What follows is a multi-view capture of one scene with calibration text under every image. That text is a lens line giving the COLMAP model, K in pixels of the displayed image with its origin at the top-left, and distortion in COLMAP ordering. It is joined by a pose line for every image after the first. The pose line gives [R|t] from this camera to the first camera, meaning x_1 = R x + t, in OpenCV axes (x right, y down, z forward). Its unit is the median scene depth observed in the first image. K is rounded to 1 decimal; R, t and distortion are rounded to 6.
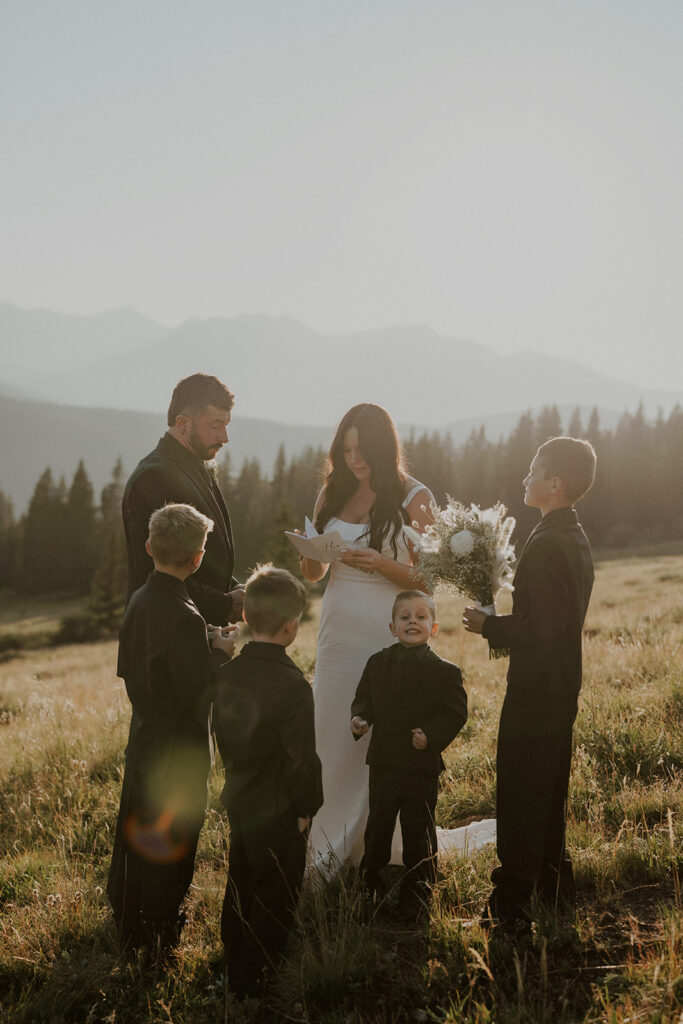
lens RADIAL K [[1472.3, 0, 322.2], [0, 1472.3, 542.4], [0, 0, 1]] dist [-0.004911, 0.001231]
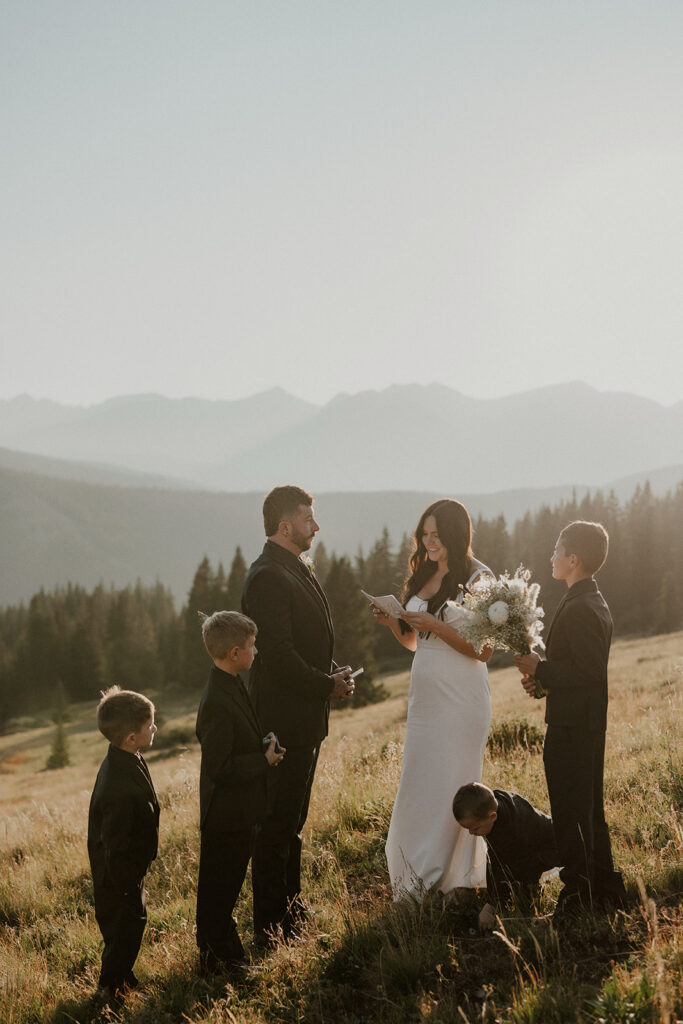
lens RADIAL K [[1528.6, 0, 311.5], [0, 1528.6, 510.1], [0, 0, 1]] dist [-0.025240, 0.082860]
pose [[0.990681, -0.075039, -0.113663, 0.004545], [0.066696, 0.994912, -0.075510, 0.000016], [0.118751, 0.067226, 0.990646, -0.014687]]
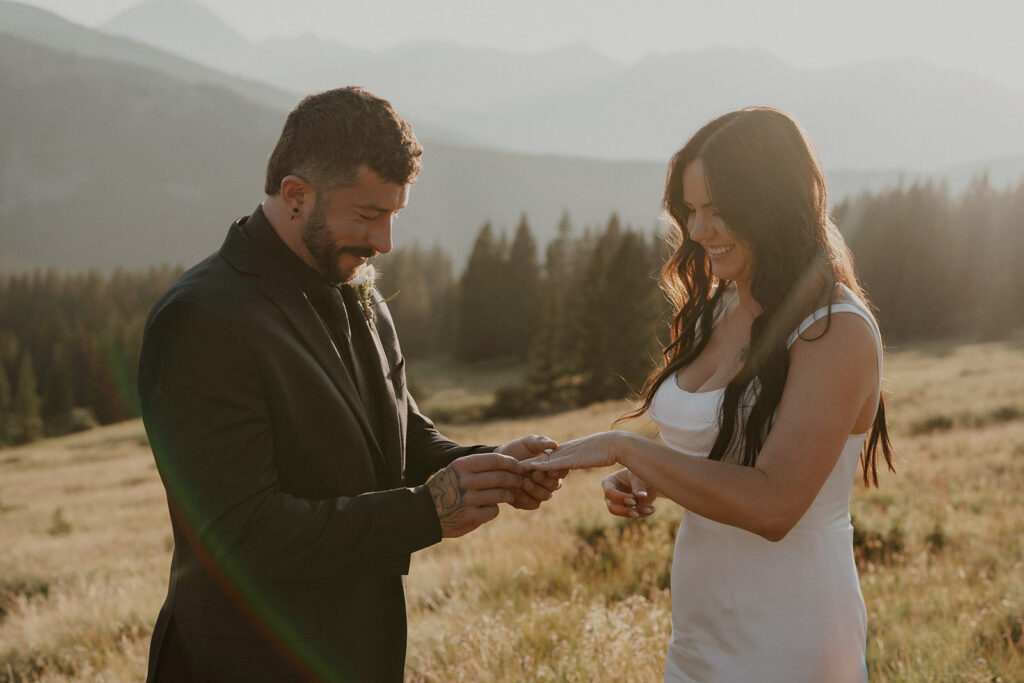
lens RADIAL K [[1603.8, 0, 478.0], [0, 1603.8, 324.6], [0, 0, 1]] dist [0.017785, 0.004878]
pose [[0.980577, 0.008988, -0.195929, 0.003563], [-0.006059, 0.999861, 0.015545, -0.002833], [0.196041, -0.014056, 0.980495, 0.029715]]
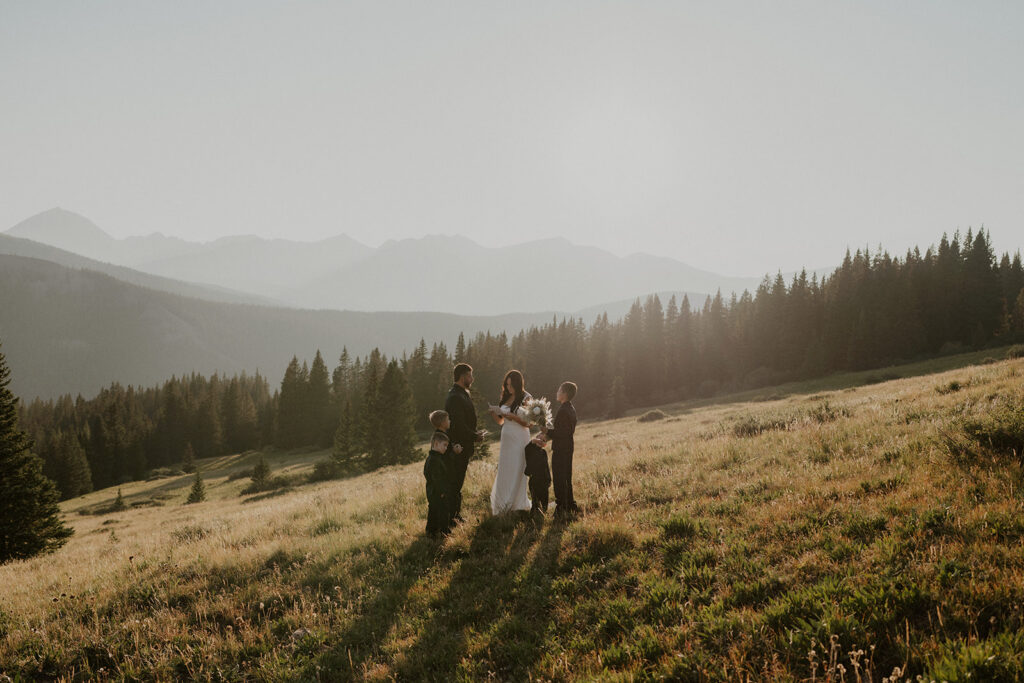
lens RADIAL K [[1144.9, 0, 451.7], [0, 1144.9, 341.9], [0, 0, 1]] dist [-0.018591, 0.017480]
pose [[0.998417, -0.045614, -0.032893, -0.001183], [0.043833, 0.997634, -0.052971, -0.001693], [0.035231, 0.051445, 0.998054, -0.096632]]
